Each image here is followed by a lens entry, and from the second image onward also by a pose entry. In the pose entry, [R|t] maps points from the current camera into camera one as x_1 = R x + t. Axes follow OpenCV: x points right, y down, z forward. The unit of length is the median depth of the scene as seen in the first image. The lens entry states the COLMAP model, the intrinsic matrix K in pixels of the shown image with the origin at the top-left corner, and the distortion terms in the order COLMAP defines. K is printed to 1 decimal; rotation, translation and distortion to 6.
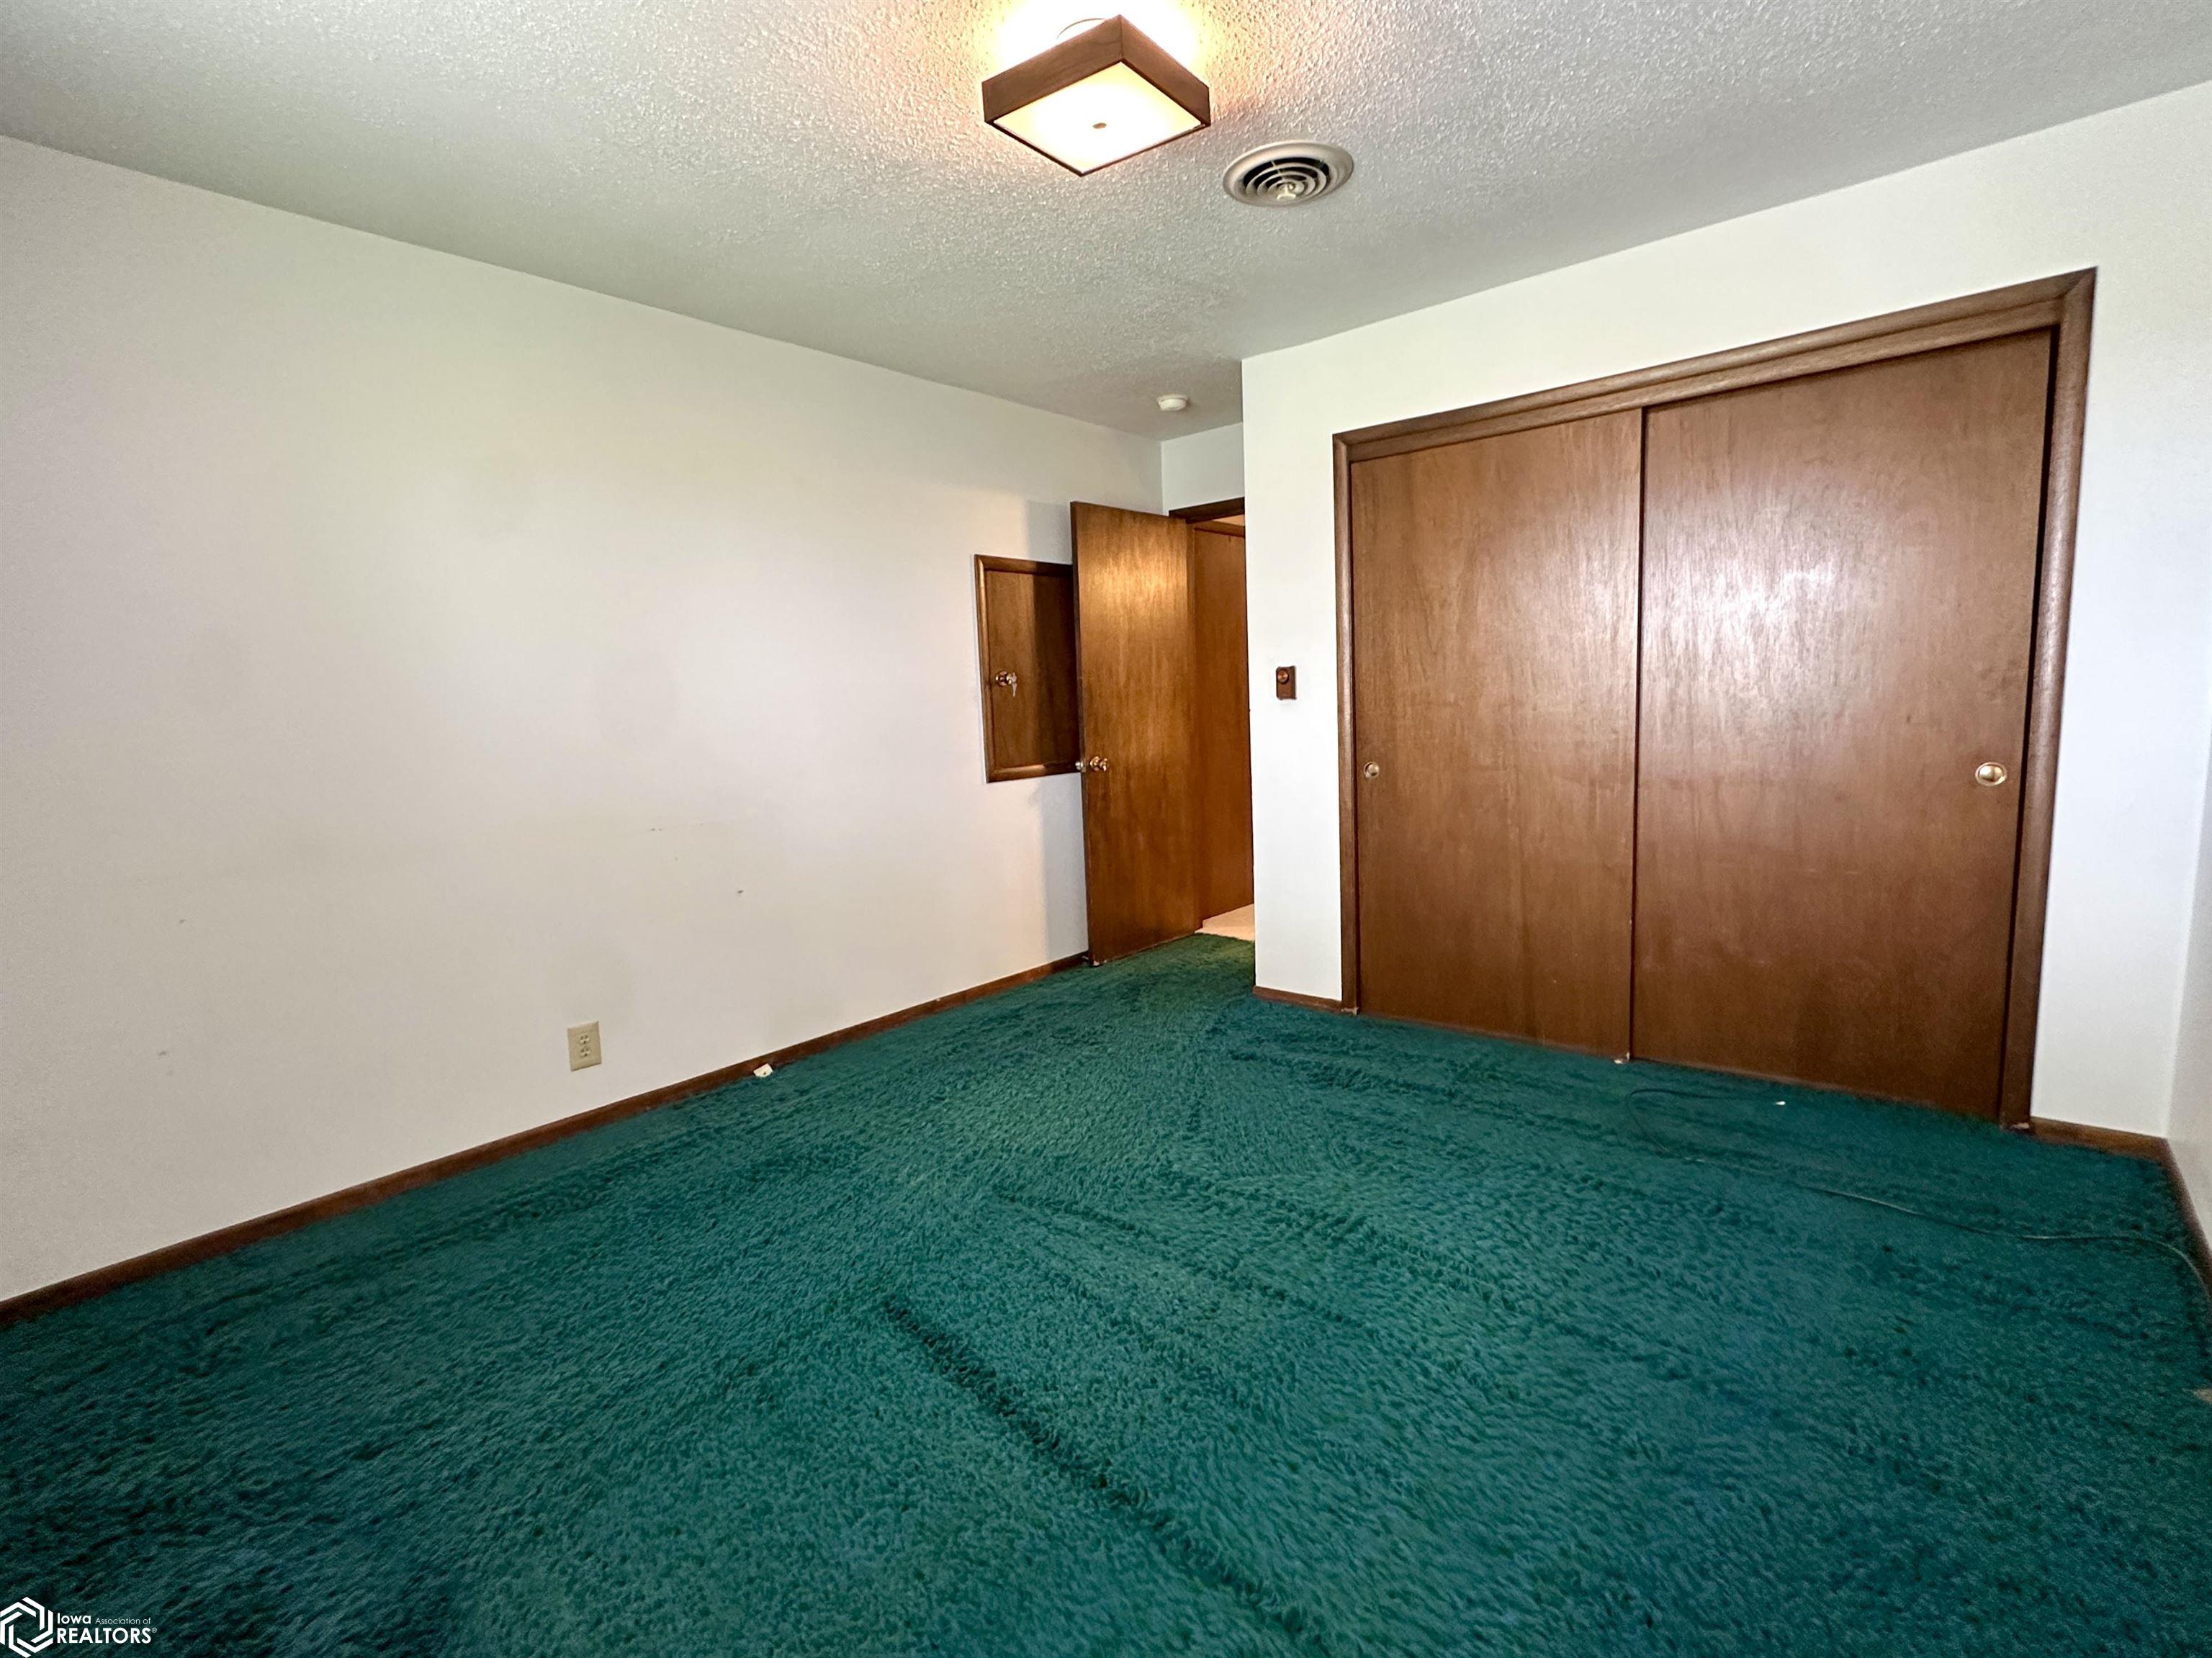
lens RADIAL K [[1017.2, 0, 1098.5], [0, 1017.2, 831.0], [0, 0, 1]] dist [-0.003537, 0.001084]
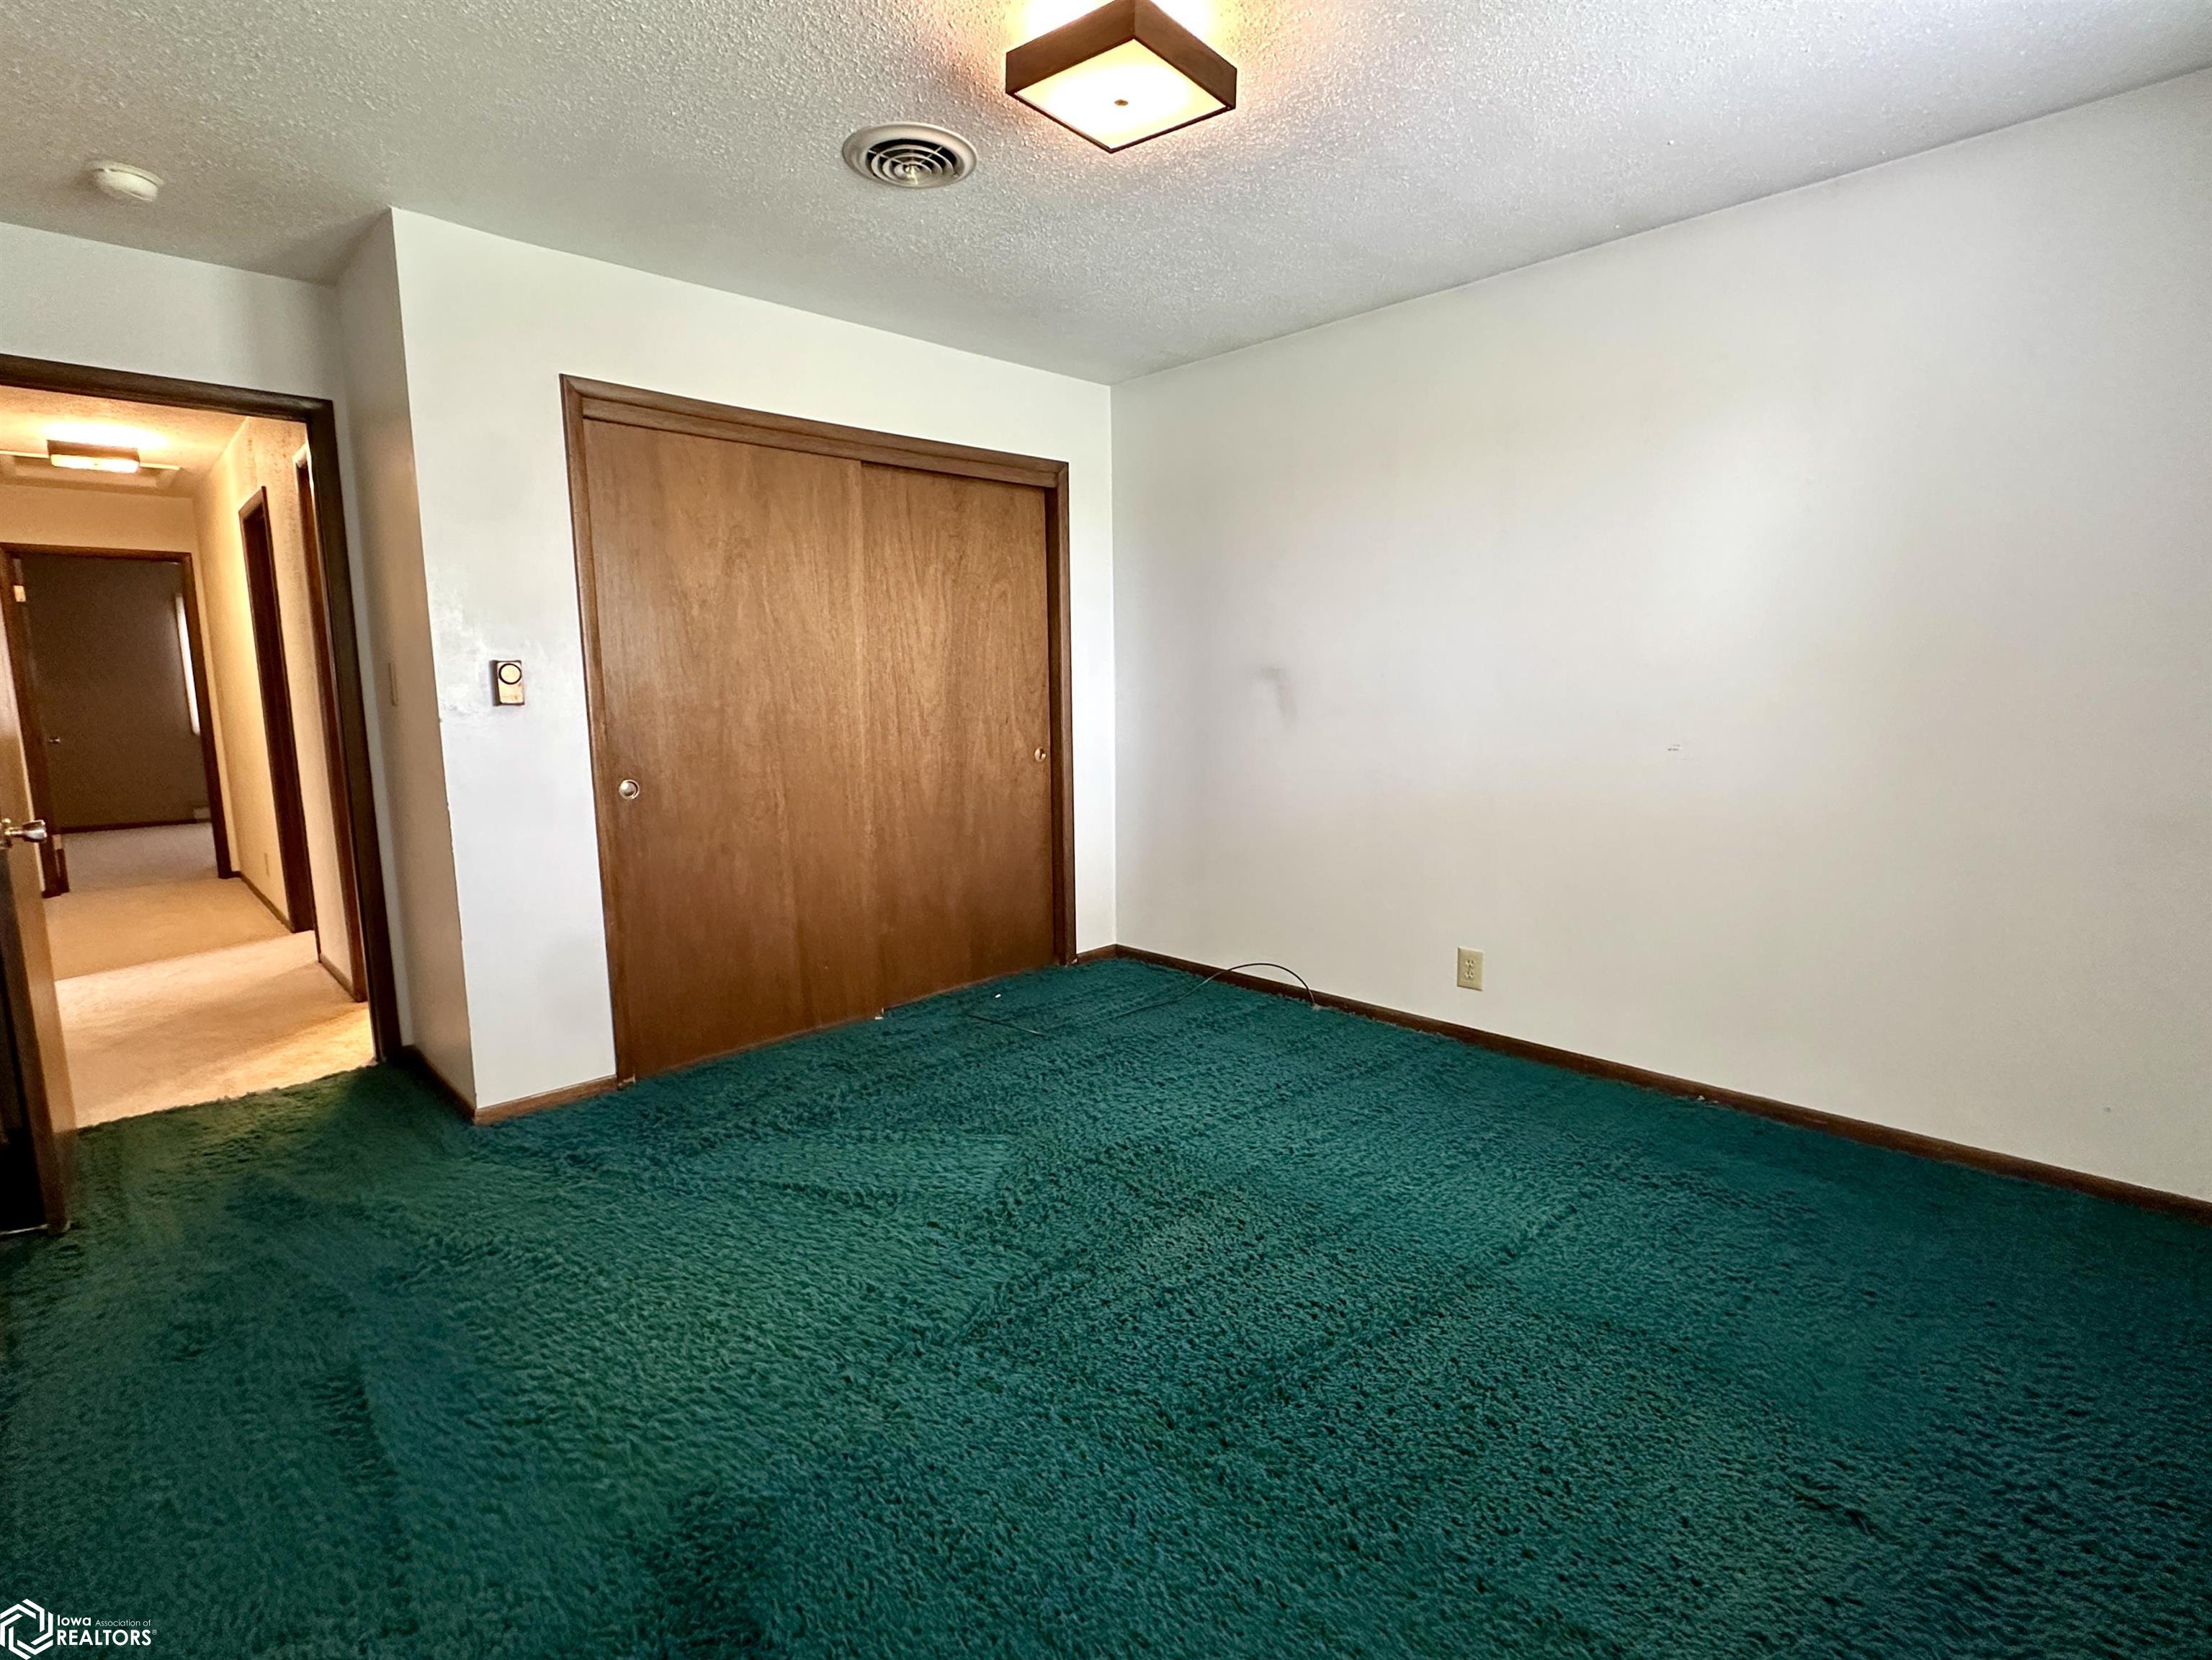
lens RADIAL K [[1039.2, 0, 1106.0], [0, 1039.2, 830.0], [0, 0, 1]] dist [-0.016659, 0.000300]
pose [[0.101506, -0.099825, 0.989814, -0.599588], [0.141364, 0.986304, 0.084974, -0.048235], [-0.984740, 0.131299, 0.114227, 0.564313]]
